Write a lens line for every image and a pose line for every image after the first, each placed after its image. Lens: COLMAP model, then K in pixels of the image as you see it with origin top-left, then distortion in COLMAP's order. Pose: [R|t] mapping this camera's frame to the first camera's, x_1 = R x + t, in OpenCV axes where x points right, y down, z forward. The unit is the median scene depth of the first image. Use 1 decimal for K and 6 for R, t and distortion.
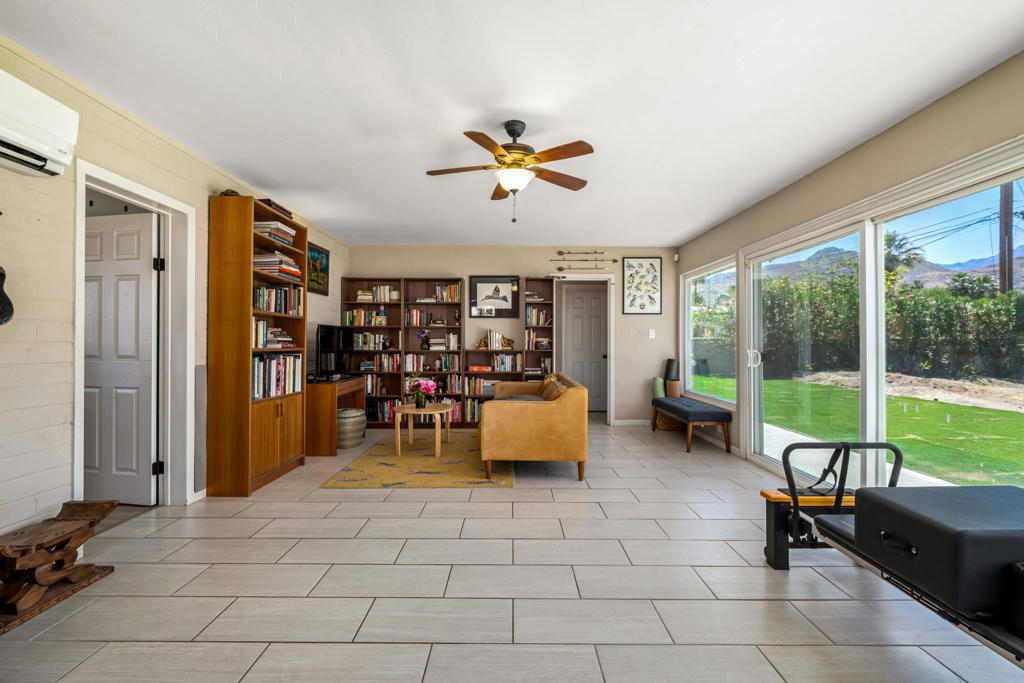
lens RADIAL K [[457.4, 0, 510.9], [0, 457.4, 342.5], [0, 0, 1]] dist [-0.001099, 0.000018]
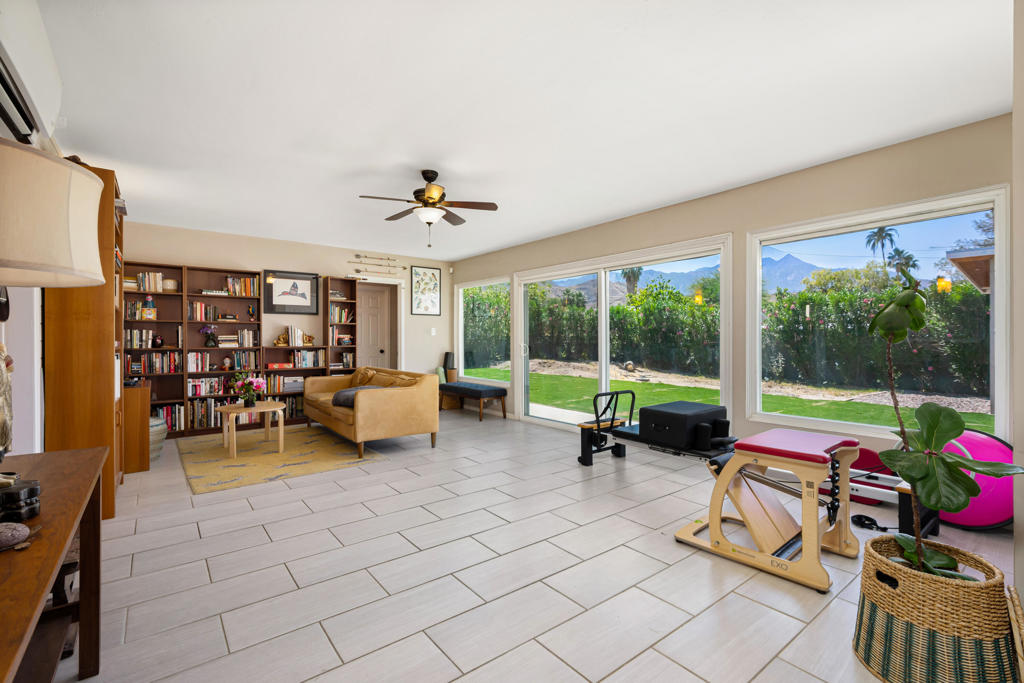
lens RADIAL K [[457.4, 0, 513.7], [0, 457.4, 340.4], [0, 0, 1]] dist [-0.001099, 0.000018]
pose [[0.784964, -0.004217, 0.619527, -0.281821], [0.001754, 0.999988, 0.004584, -0.000752], [-0.619539, -0.002512, 0.784962, -0.081617]]
